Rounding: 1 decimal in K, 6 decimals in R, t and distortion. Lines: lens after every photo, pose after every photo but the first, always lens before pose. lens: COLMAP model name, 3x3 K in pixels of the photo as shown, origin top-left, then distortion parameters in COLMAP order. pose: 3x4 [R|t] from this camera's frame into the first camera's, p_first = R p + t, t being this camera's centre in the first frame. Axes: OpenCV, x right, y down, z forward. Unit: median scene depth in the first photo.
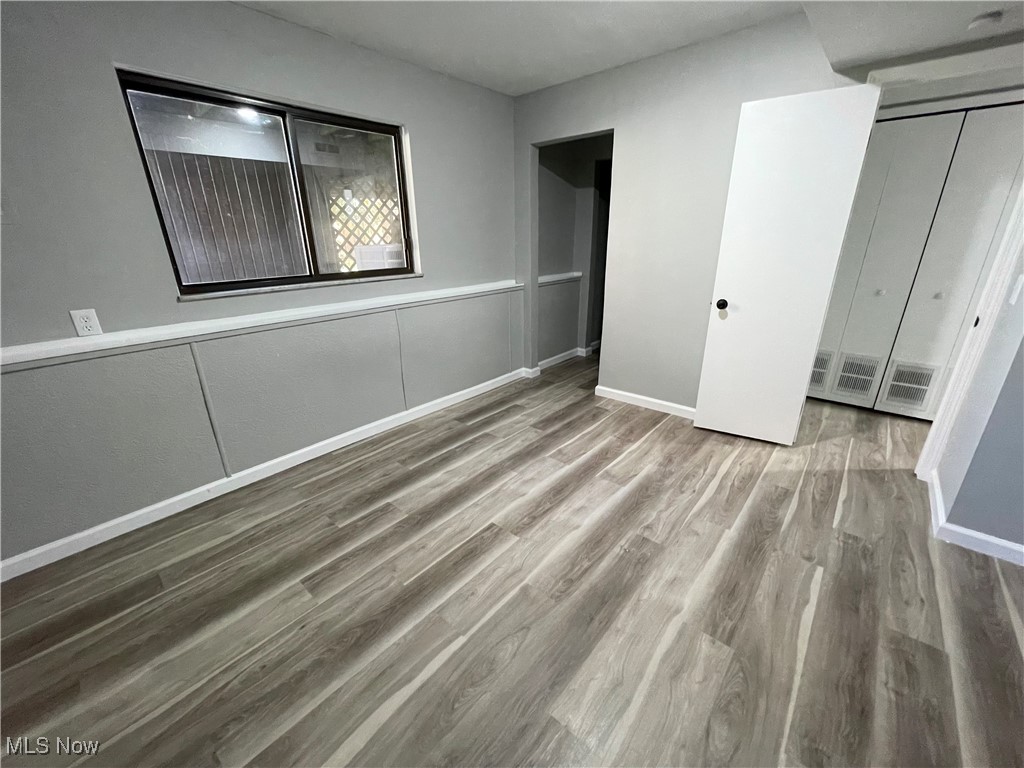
lens RADIAL K [[414.8, 0, 508.2], [0, 414.8, 382.5], [0, 0, 1]] dist [0.002486, 0.000366]
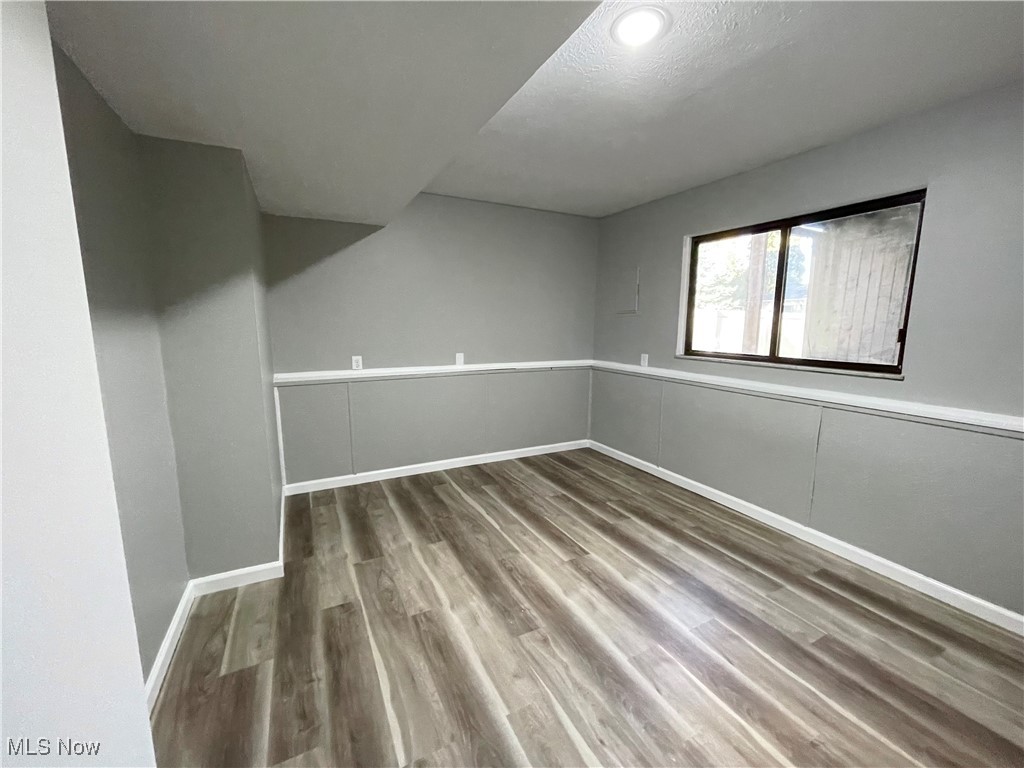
lens RADIAL K [[414.8, 0, 508.2], [0, 414.8, 382.5], [0, 0, 1]] dist [0.002486, 0.000366]
pose [[-0.365612, 0.150204, -0.918568, 1.126601], [-0.315545, 0.908447, 0.274144, -0.380785], [0.875648, 0.390080, -0.284743, 0.994225]]
